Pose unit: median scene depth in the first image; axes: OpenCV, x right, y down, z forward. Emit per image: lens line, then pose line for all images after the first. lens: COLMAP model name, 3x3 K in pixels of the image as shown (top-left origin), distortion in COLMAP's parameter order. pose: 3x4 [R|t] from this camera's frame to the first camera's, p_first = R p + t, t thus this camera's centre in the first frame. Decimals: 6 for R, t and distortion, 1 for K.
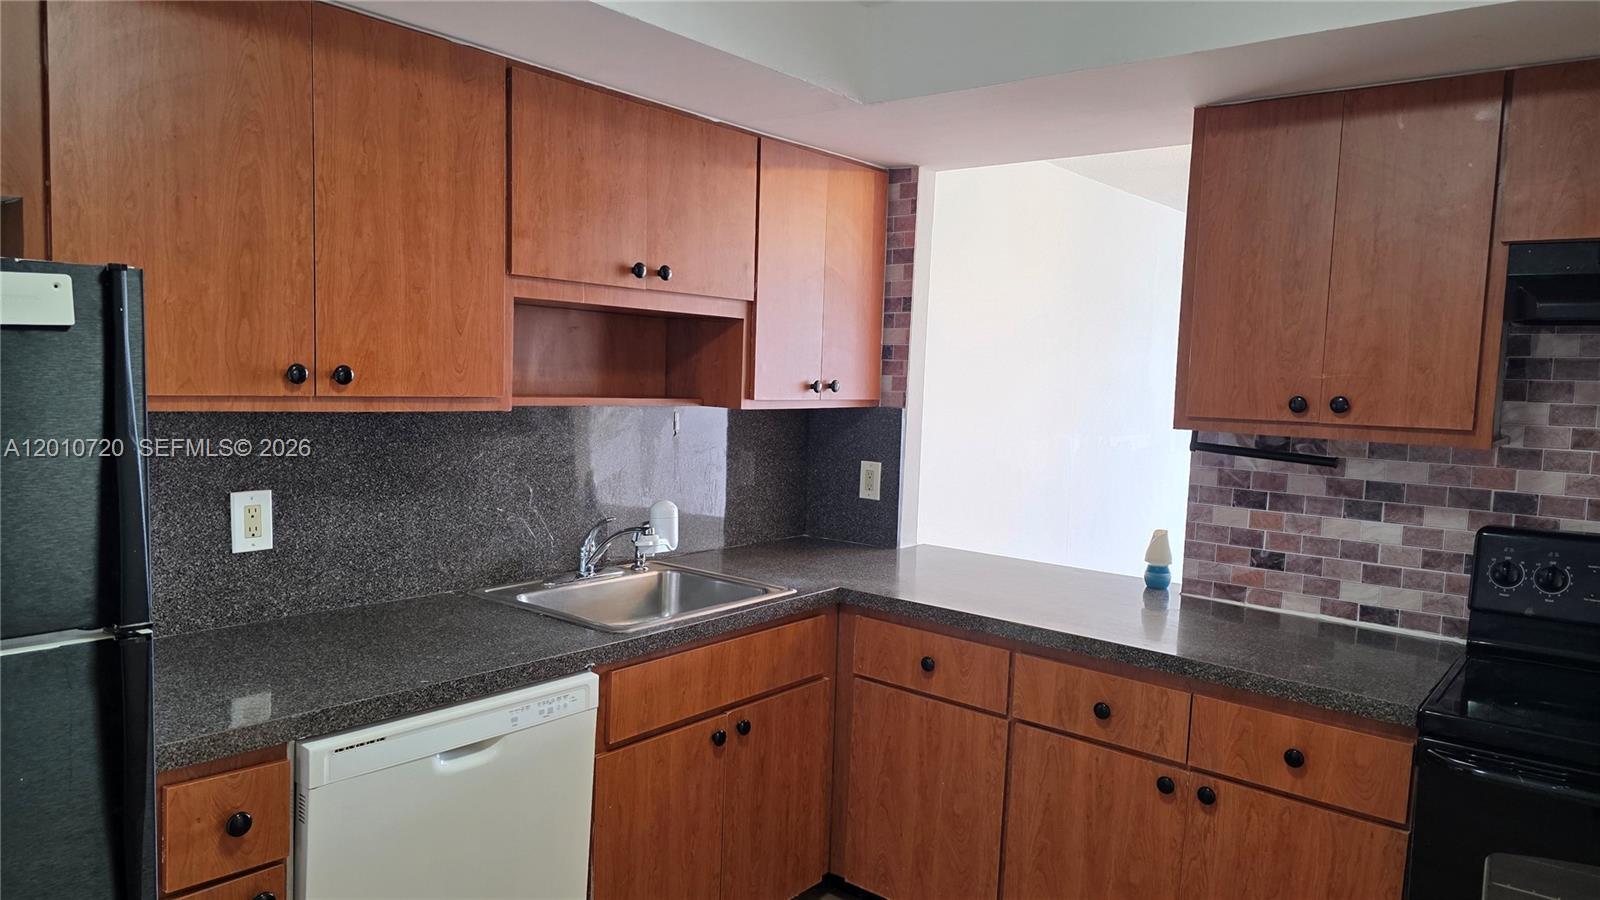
lens RADIAL K [[1063.5, 0, 807.4], [0, 1063.5, 470.6], [0, 0, 1]] dist [0.072712, -0.084804]
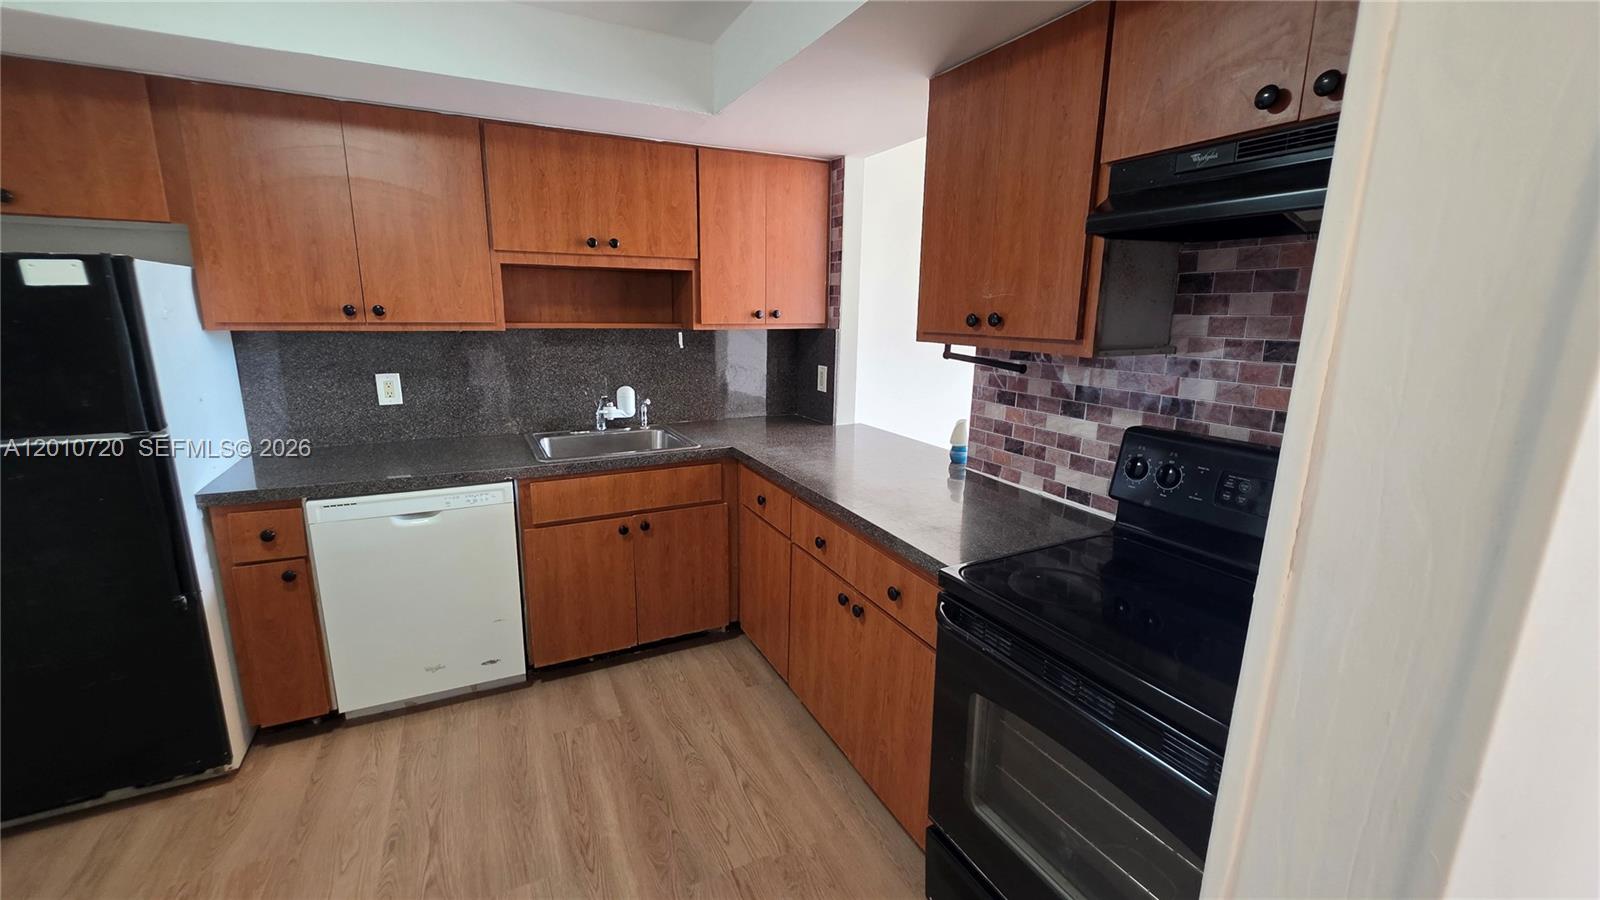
lens RADIAL K [[638.0, 0, 785.4], [0, 638.0, 447.4], [0, 0, 1]] dist [0.000111, 0.000175]
pose [[0.907427, 0.067284, -0.414788, 0.531775], [-0.019994, 0.992893, 0.117317, 0.001602], [0.419734, -0.098164, 0.902323, 0.217819]]
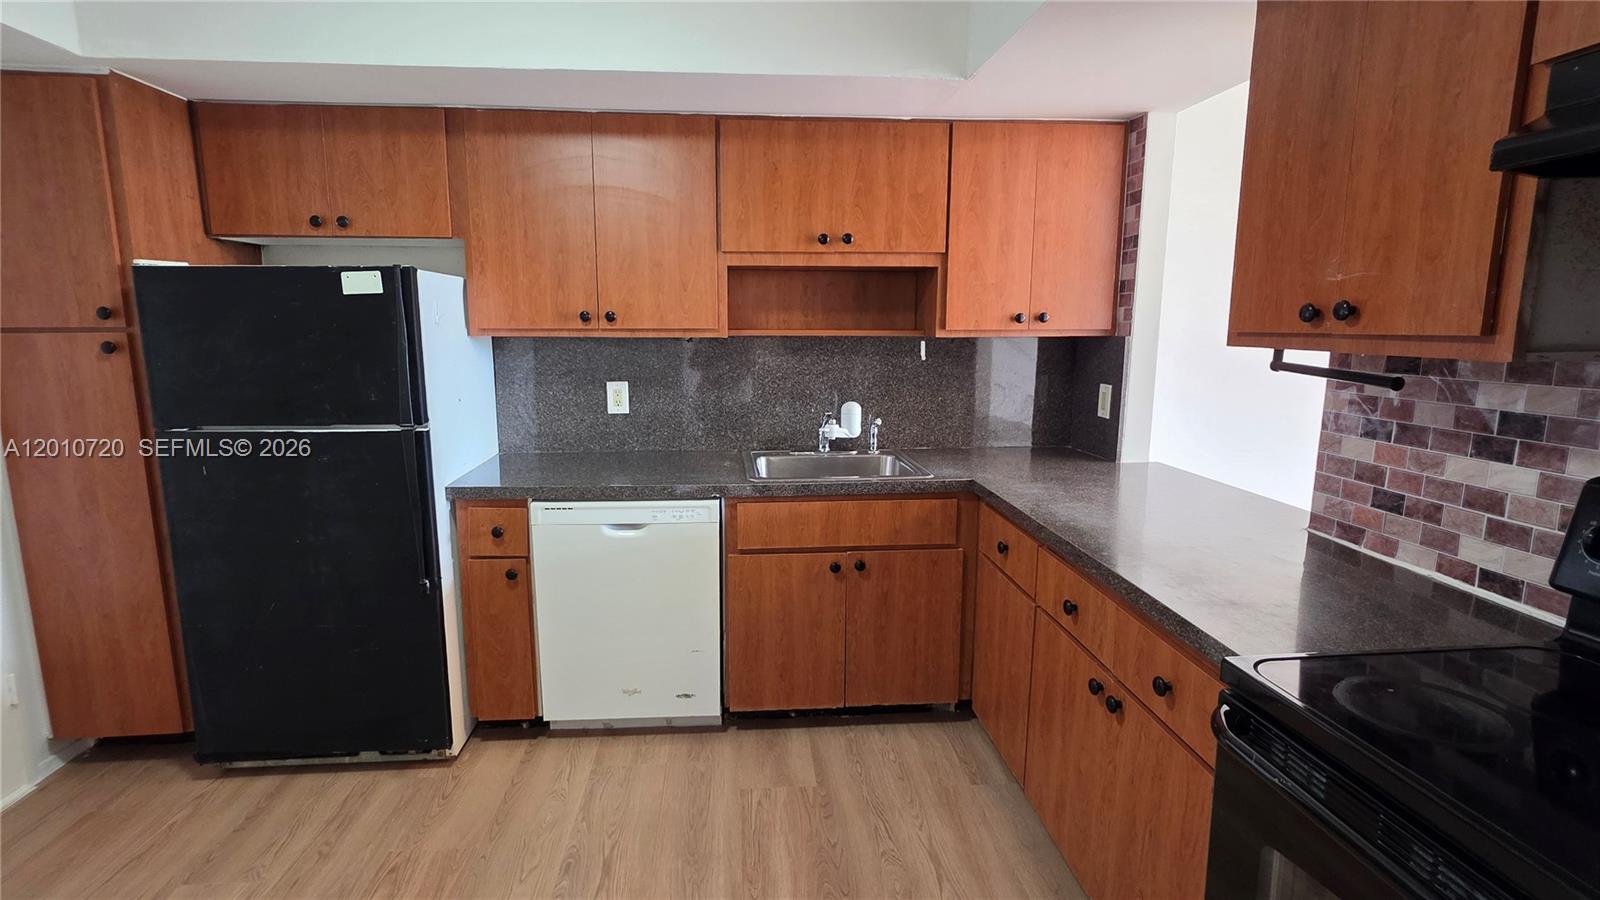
lens RADIAL K [[761.8, 0, 782.3], [0, 761.8, 447.1], [0, 0, 1]] dist [0.000288, -0.000451]
pose [[0.684409, 0.085144, -0.724109, 0.572355], [-0.044802, 0.996192, 0.074791, 0.017697], [0.727720, -0.018746, 0.685618, 0.249124]]
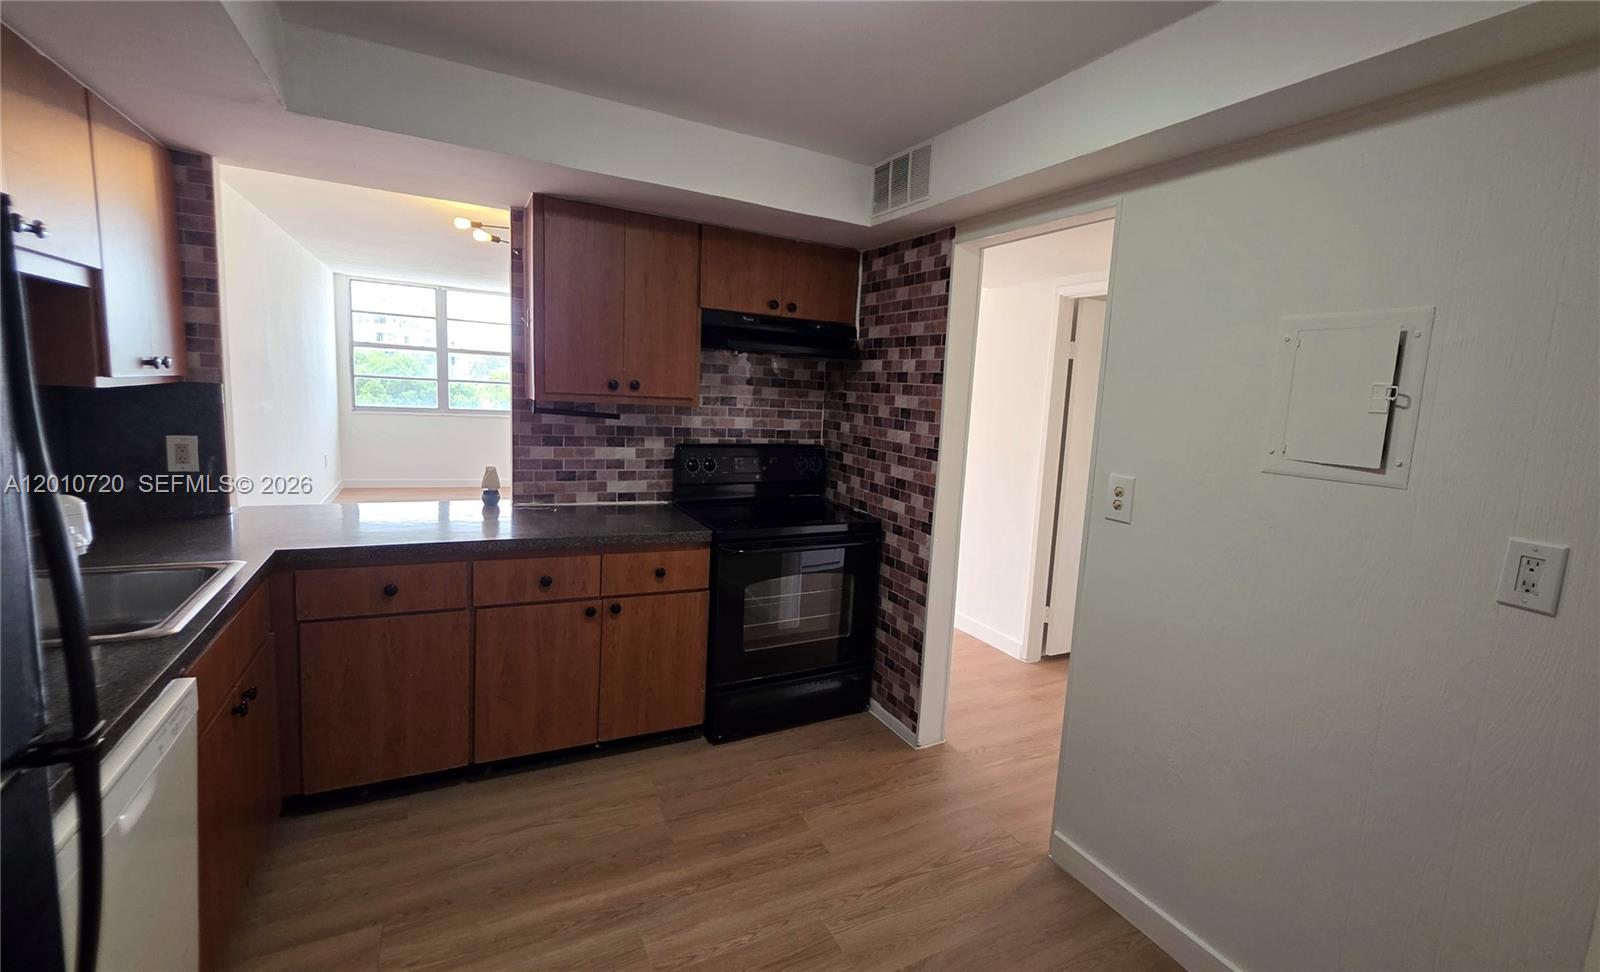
lens RADIAL K [[685.3, 0, 843.2], [0, 685.3, 481.8], [0, 0, 1]] dist [-0.001302, -0.000139]
pose [[0.374669, -0.133162, 0.917546, -0.430075], [0.043524, 0.991067, 0.126060, -0.026666], [-0.926137, -0.007296, 0.377118, 0.200836]]
